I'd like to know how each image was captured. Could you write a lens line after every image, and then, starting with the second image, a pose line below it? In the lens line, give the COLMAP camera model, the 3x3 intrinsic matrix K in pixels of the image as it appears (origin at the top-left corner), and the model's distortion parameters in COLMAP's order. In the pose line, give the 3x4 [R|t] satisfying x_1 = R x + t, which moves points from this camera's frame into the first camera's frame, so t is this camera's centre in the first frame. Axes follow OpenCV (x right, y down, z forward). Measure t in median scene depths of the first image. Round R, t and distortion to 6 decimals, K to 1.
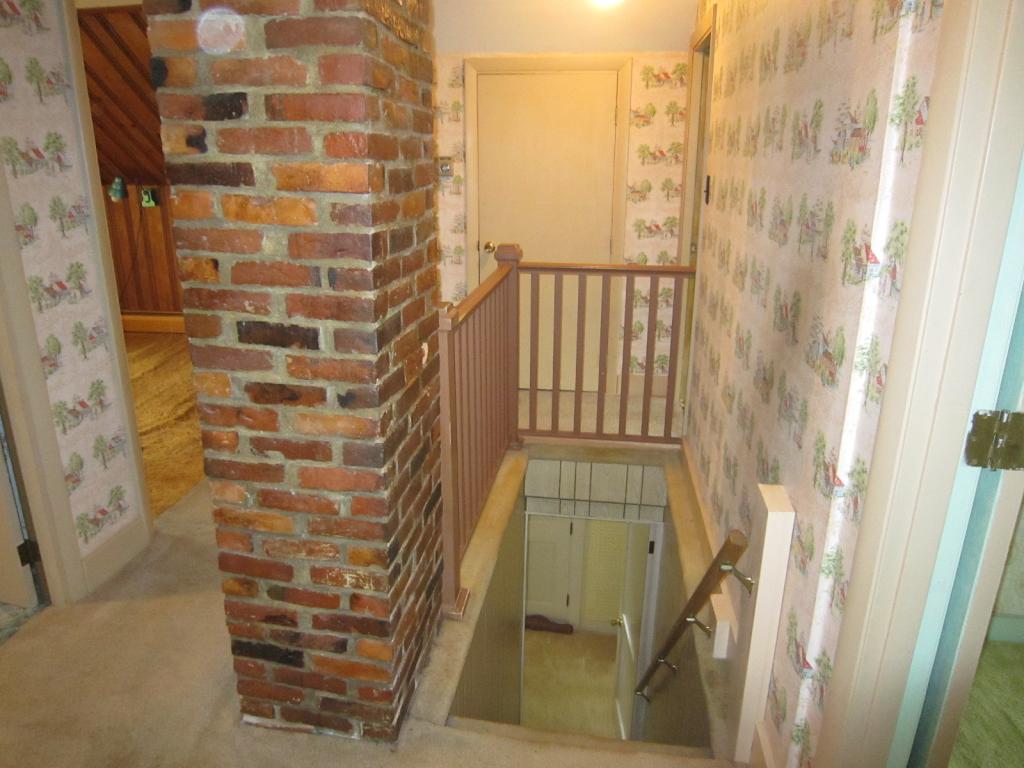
lens RADIAL K [[727.1, 0, 513.9], [0, 727.1, 385.3], [0, 0, 1]] dist [-0.042106, -0.003033]
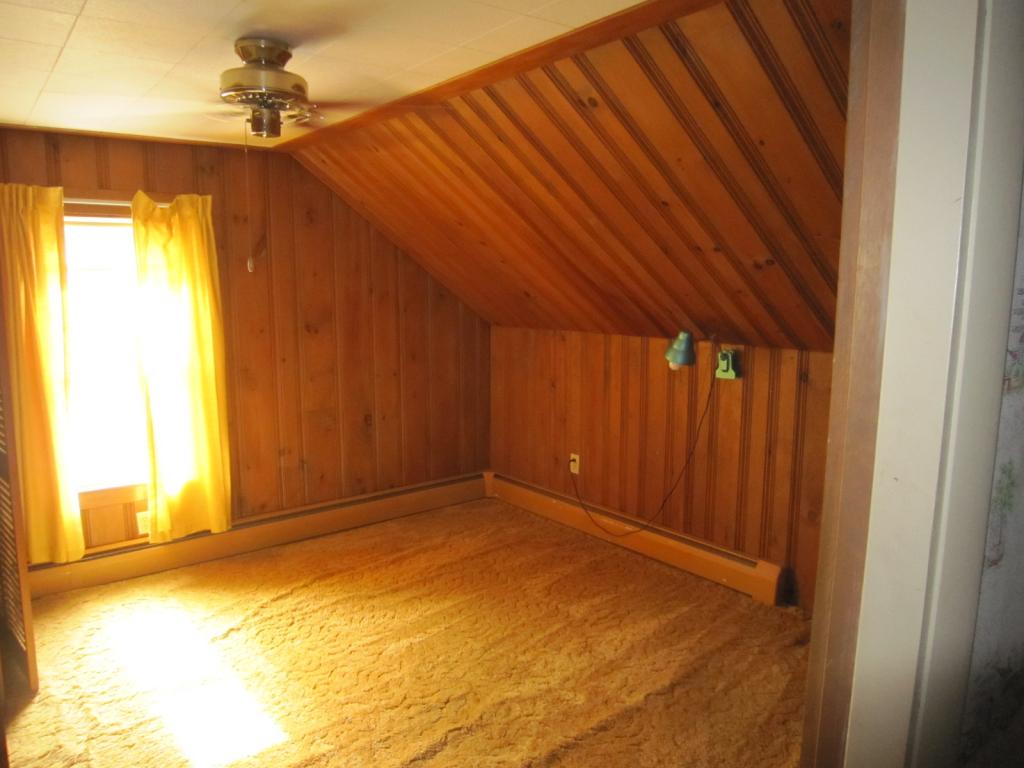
lens RADIAL K [[727.1, 0, 512.2], [0, 727.1, 385.4], [0, 0, 1]] dist [-0.042106, -0.003033]
pose [[0.708654, 0.099671, -0.698481, -0.208307], [-0.214466, 0.973558, -0.078666, -0.157217], [0.672171, 0.205548, 0.711292, 0.444599]]
